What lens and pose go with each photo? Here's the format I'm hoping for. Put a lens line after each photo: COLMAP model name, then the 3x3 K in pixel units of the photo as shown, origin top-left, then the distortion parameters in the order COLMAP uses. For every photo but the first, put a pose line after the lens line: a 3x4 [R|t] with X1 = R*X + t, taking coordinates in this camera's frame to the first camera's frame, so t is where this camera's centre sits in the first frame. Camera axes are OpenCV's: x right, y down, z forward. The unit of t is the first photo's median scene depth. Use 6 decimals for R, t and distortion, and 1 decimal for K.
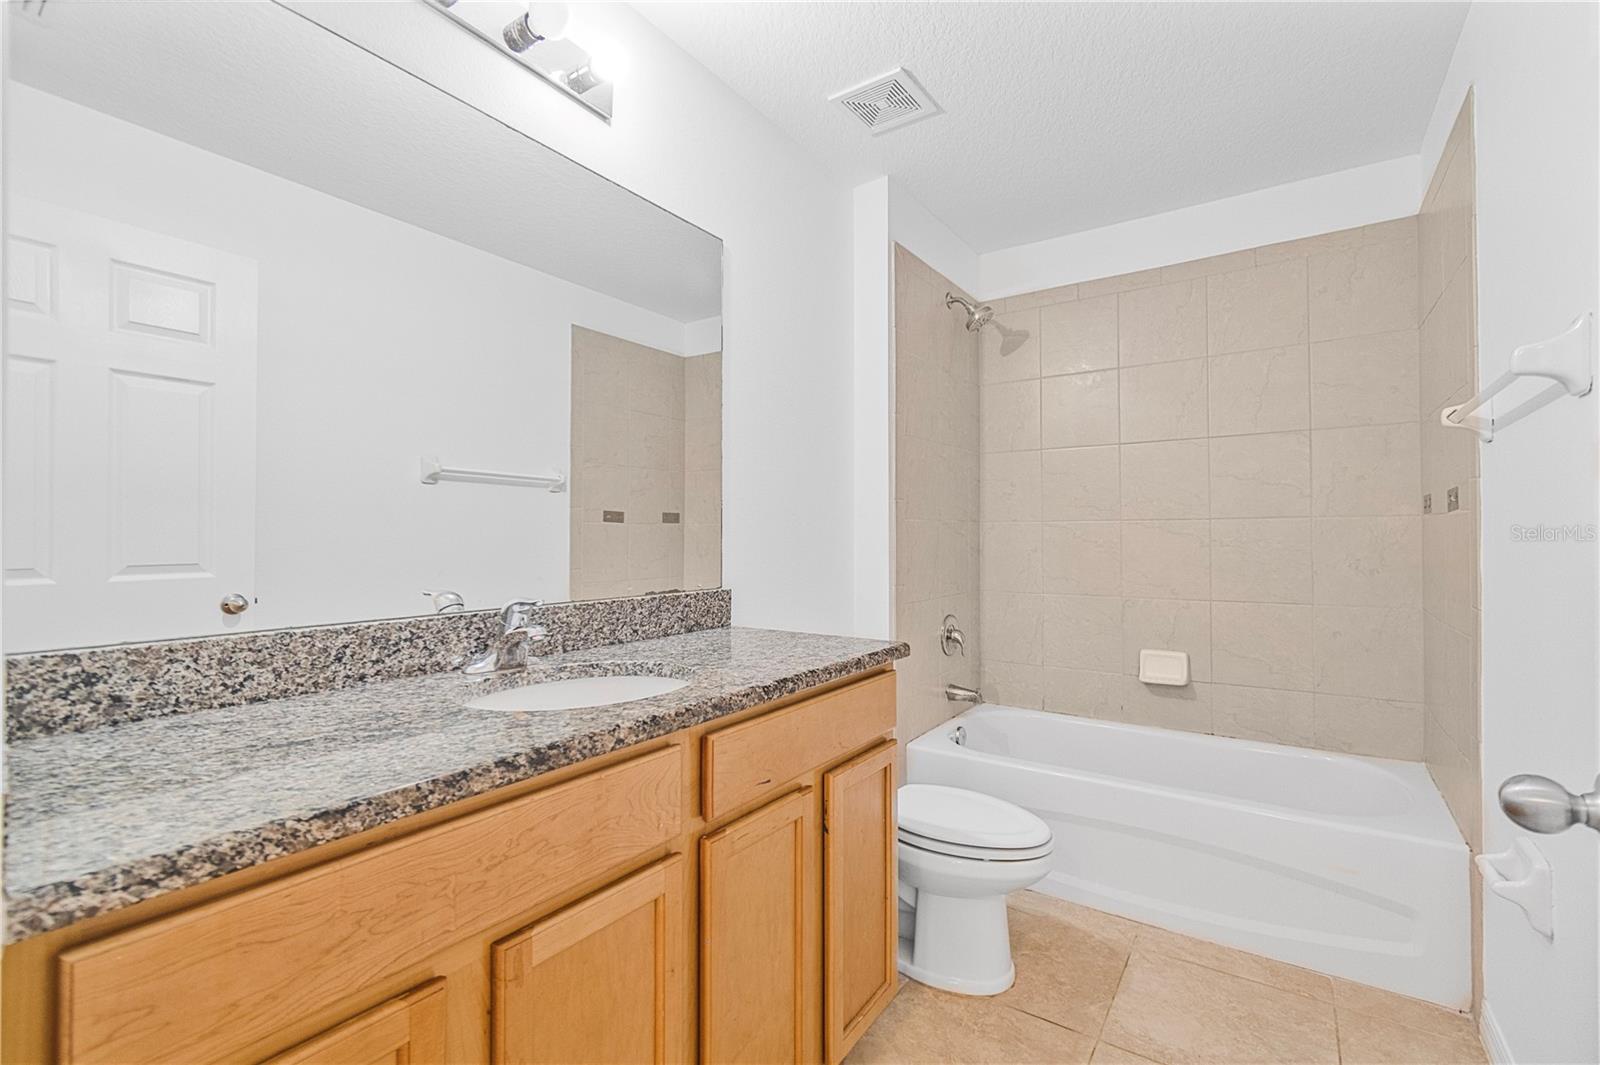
lens RADIAL K [[713.1, 0, 787.7], [0, 713.1, 526.7], [0, 0, 1]] dist [-0.001410, 0.000492]
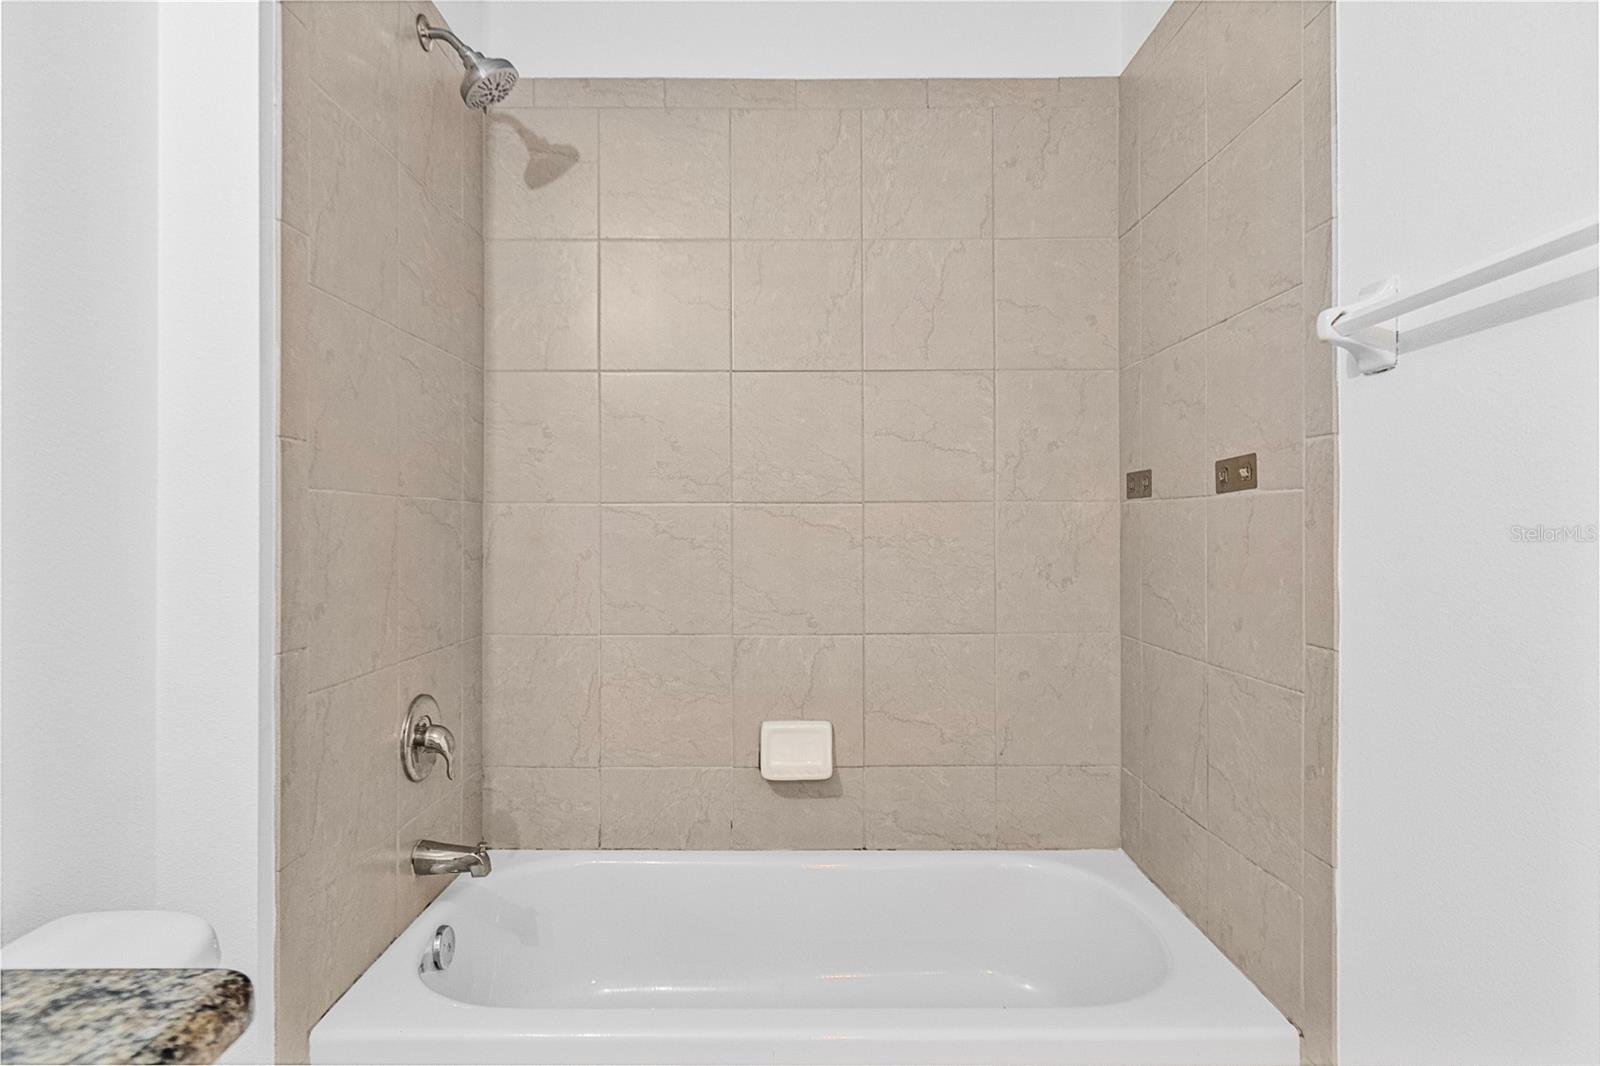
lens RADIAL K [[923.0, 0, 792.2], [0, 923.0, 527.8], [0, 0, 1]] dist [0.002528, 0.000397]
pose [[0.822774, 0.002870, 0.568361, 0.081965], [-0.009084, 0.999926, 0.008102, 0.005106], [-0.568295, -0.011829, 0.822740, 0.359383]]
